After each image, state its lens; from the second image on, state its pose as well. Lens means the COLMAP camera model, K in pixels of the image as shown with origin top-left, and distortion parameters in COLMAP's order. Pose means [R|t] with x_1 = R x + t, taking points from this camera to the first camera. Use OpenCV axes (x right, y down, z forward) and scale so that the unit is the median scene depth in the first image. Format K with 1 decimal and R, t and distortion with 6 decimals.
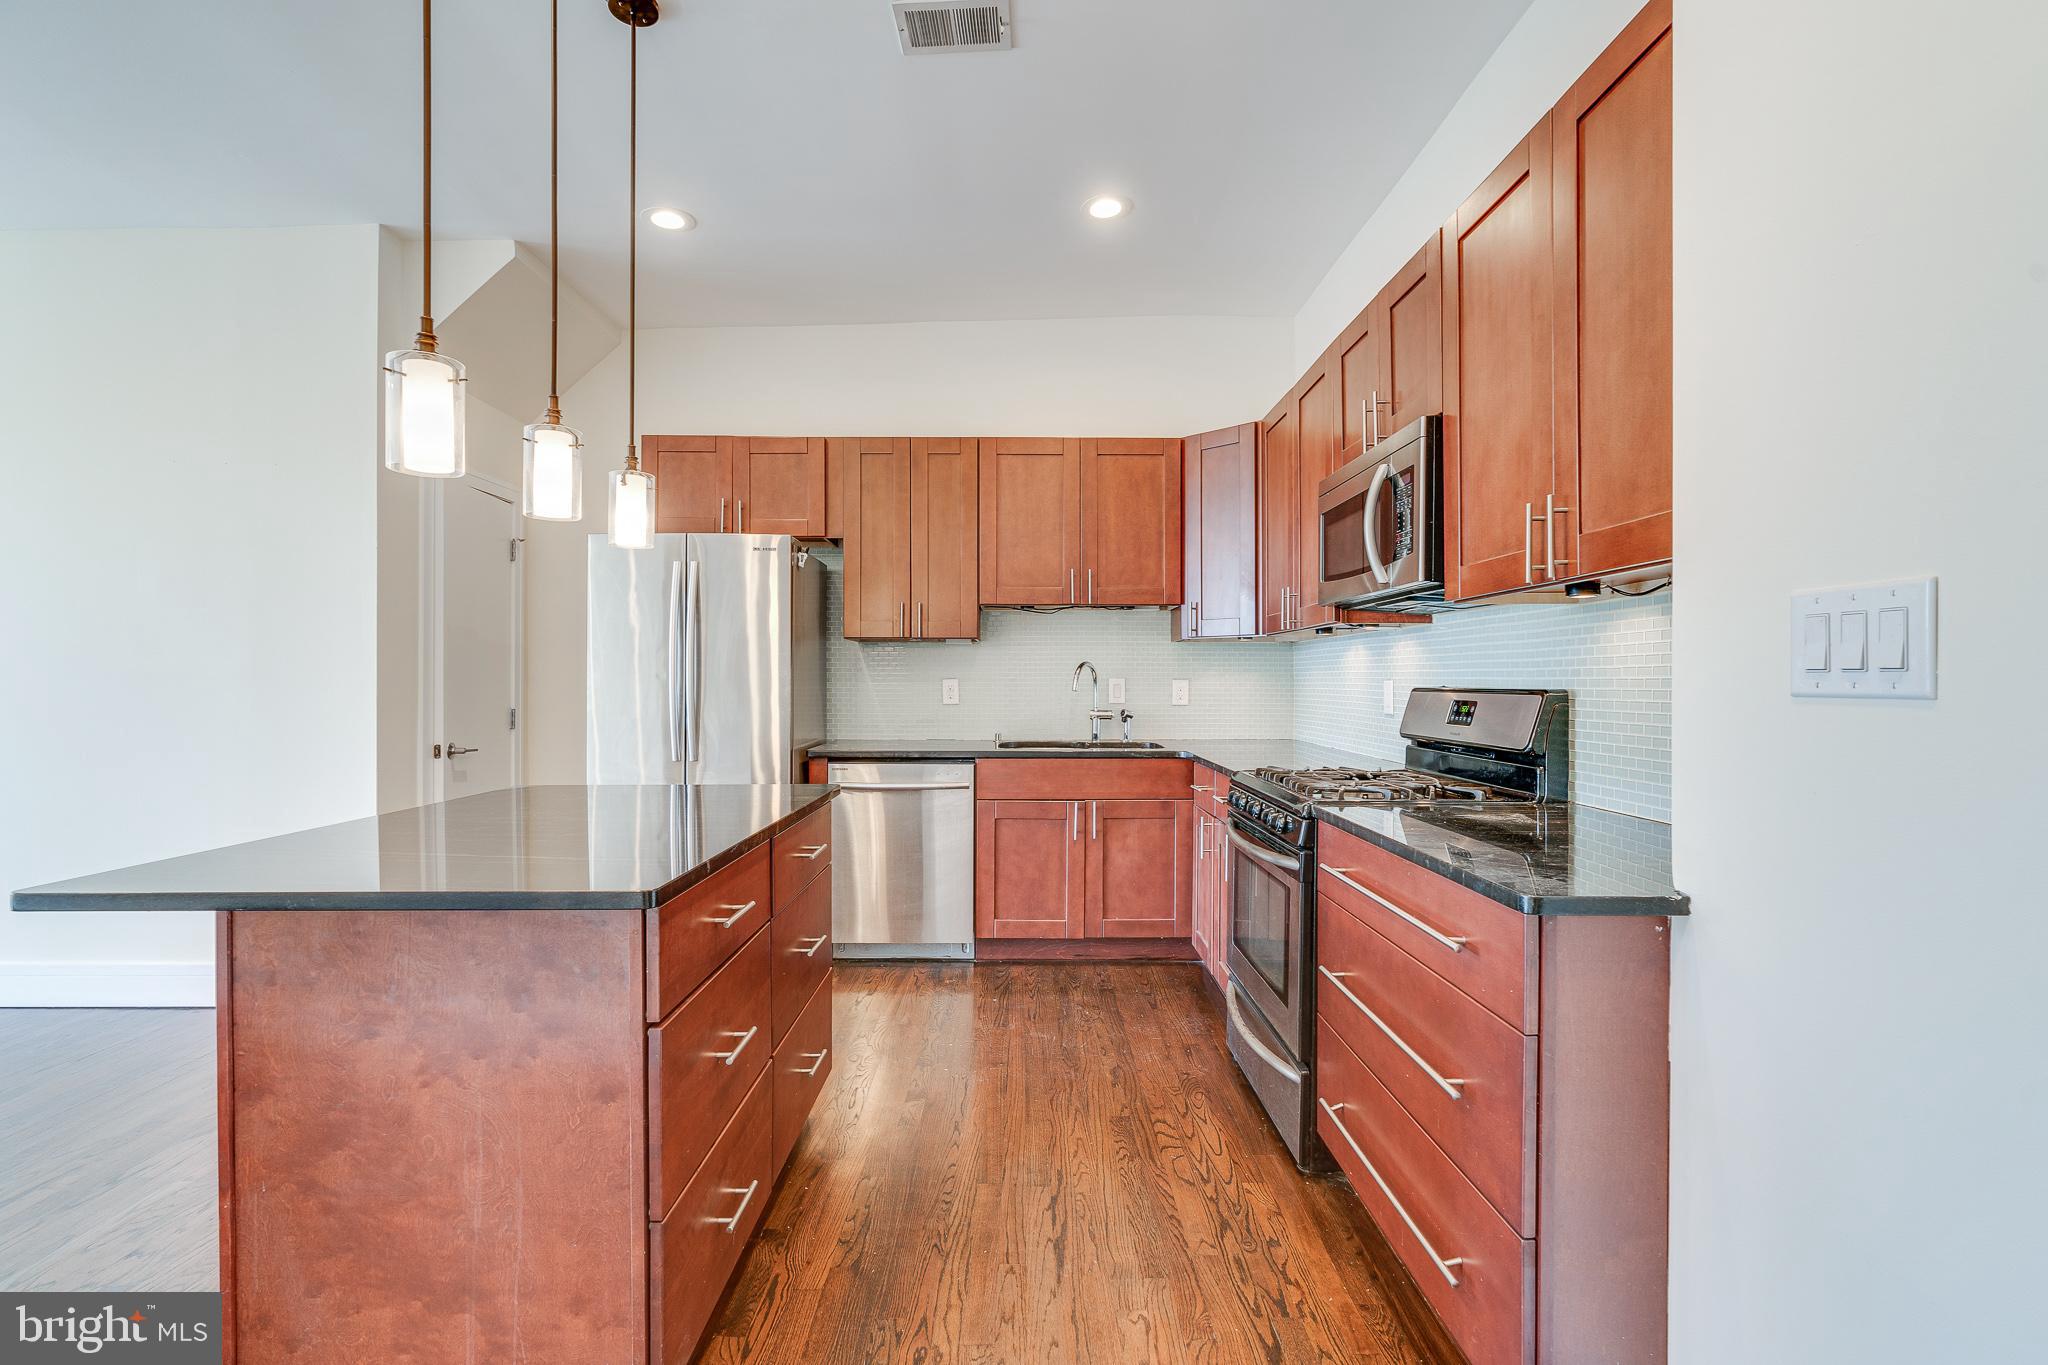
lens RADIAL K [[928.9, 0, 1037.0], [0, 928.9, 688.8], [0, 0, 1]] dist [-0.009063, 0.003106]
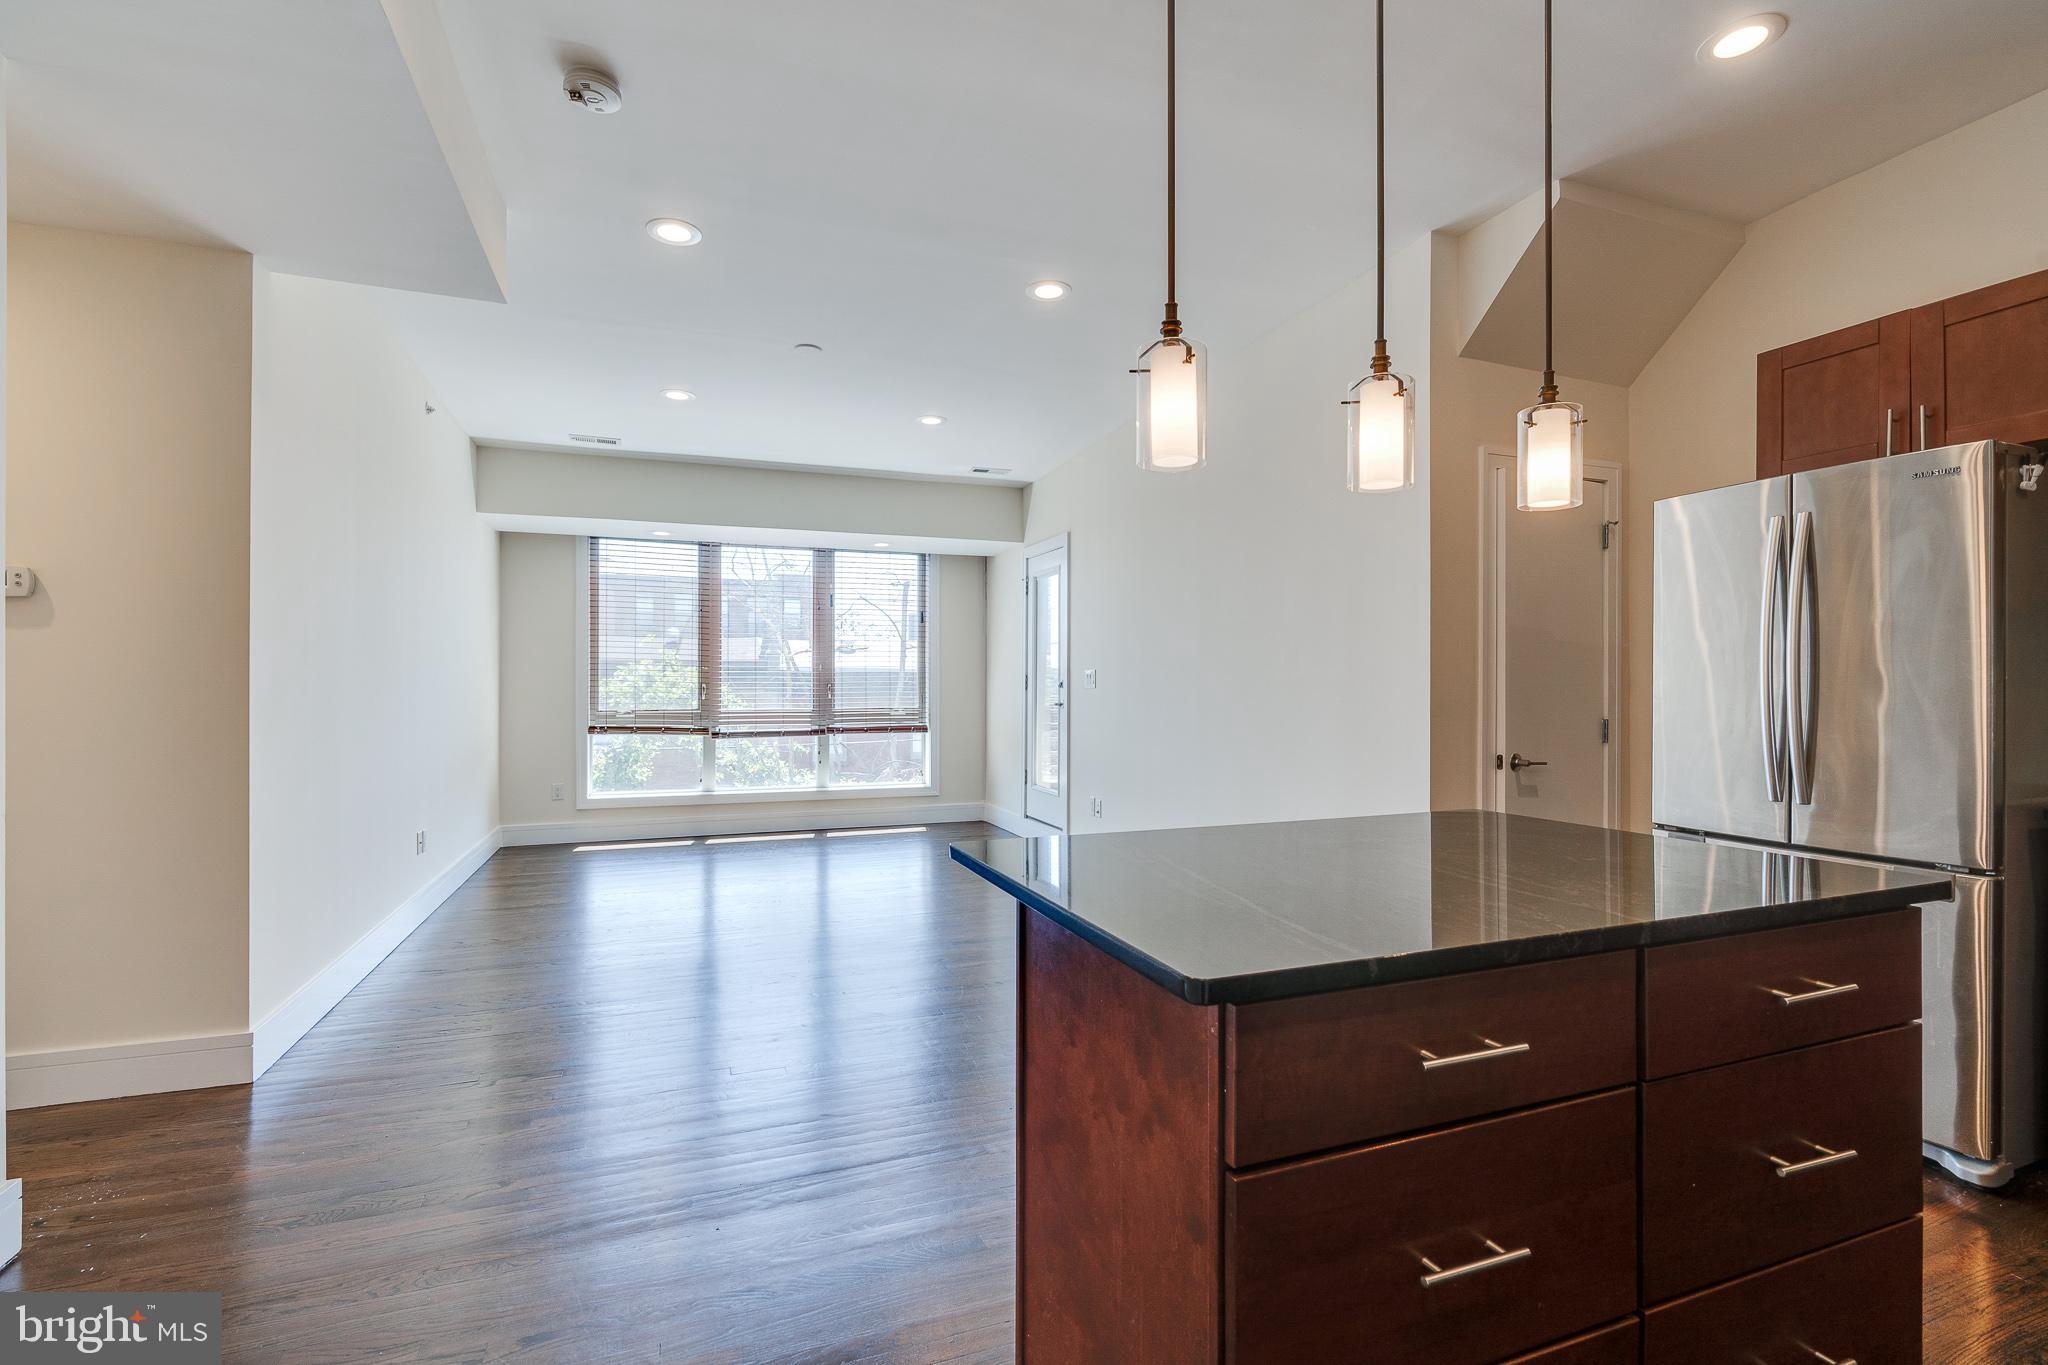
lens RADIAL K [[928.9, 0, 1022.6], [0, 928.9, 692.5], [0, 0, 1]] dist [-0.009063, 0.003106]
pose [[0.343817, 0.004150, -0.939027, 0.071589], [-0.006124, 0.999979, 0.002177, -0.002385], [0.939017, 0.005002, 0.343835, 0.216622]]
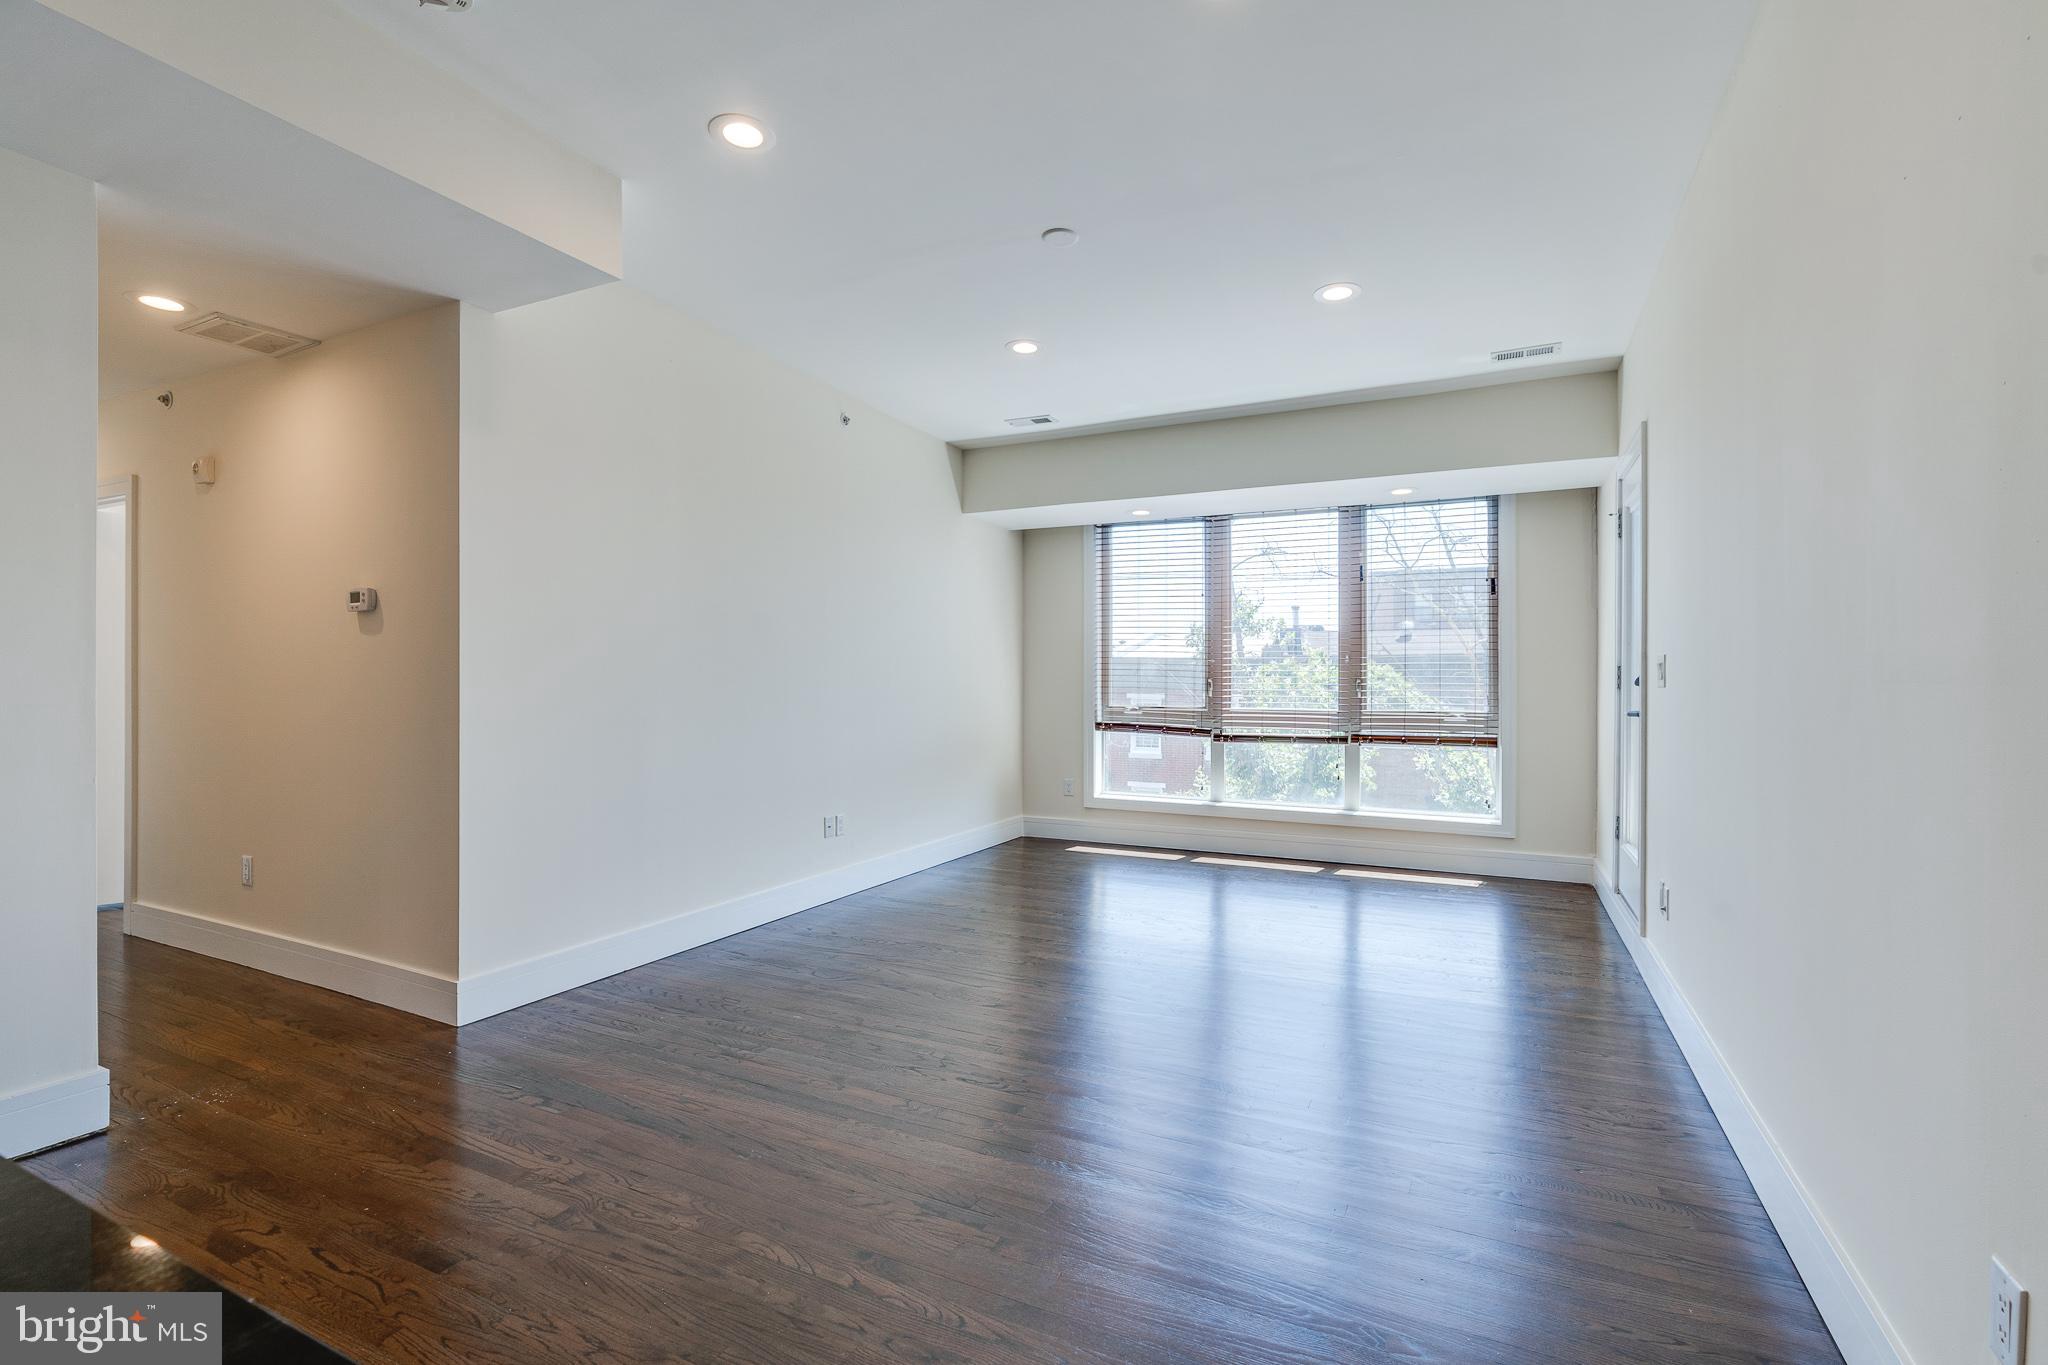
lens RADIAL K [[928.9, 0, 1047.0], [0, 928.9, 684.7], [0, 0, 1]] dist [-0.009063, 0.003106]
pose [[-0.445129, 0.001308, -0.895465, -0.322824], [-0.011390, 0.999910, 0.007123, -0.010013], [0.895394, 0.013370, -0.445074, 0.756119]]
